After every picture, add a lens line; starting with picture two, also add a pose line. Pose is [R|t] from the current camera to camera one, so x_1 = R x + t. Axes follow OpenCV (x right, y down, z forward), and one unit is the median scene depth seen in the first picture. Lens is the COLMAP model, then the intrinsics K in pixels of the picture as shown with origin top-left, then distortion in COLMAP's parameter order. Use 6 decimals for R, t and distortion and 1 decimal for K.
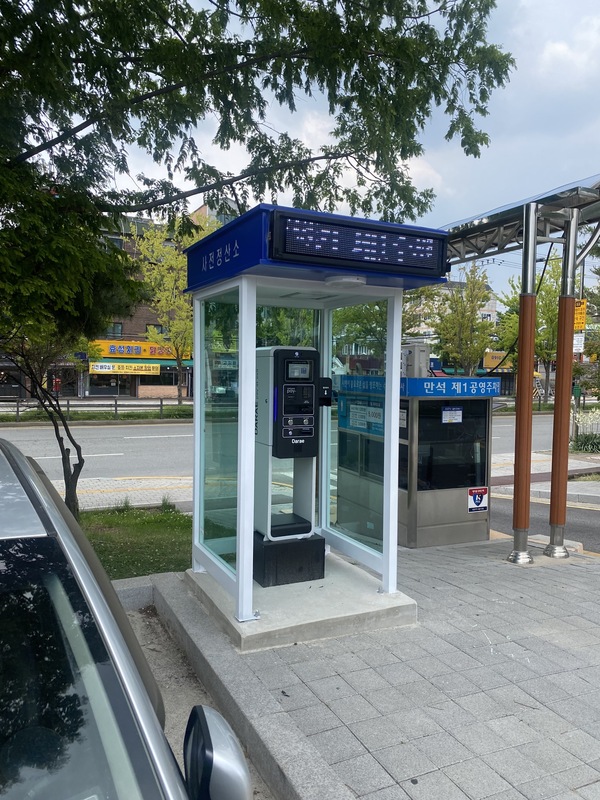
lens RADIAL K [[608.2, 0, 300.0], [0, 608.2, 400.0], [0, 0, 1]] dist [0.012457, -0.008635]
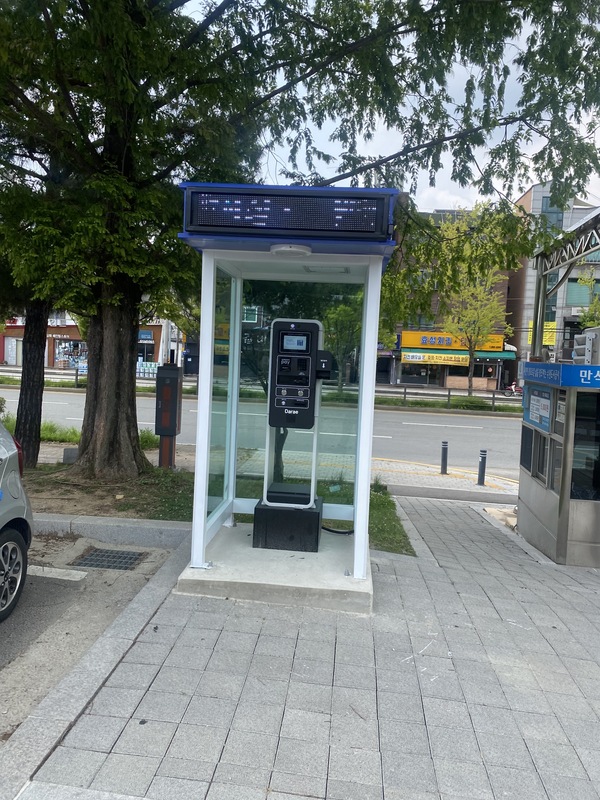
lens RADIAL K [[605.1, 0, 301.3], [0, 605.1, 388.5], [0, 0, 1]] dist [0.007852, -0.002280]
pose [[0.857046, 0.053830, -0.512421, 0.526501], [-0.057325, 0.998315, 0.008996, 0.018682], [0.512042, 0.021664, 0.858687, 0.136854]]
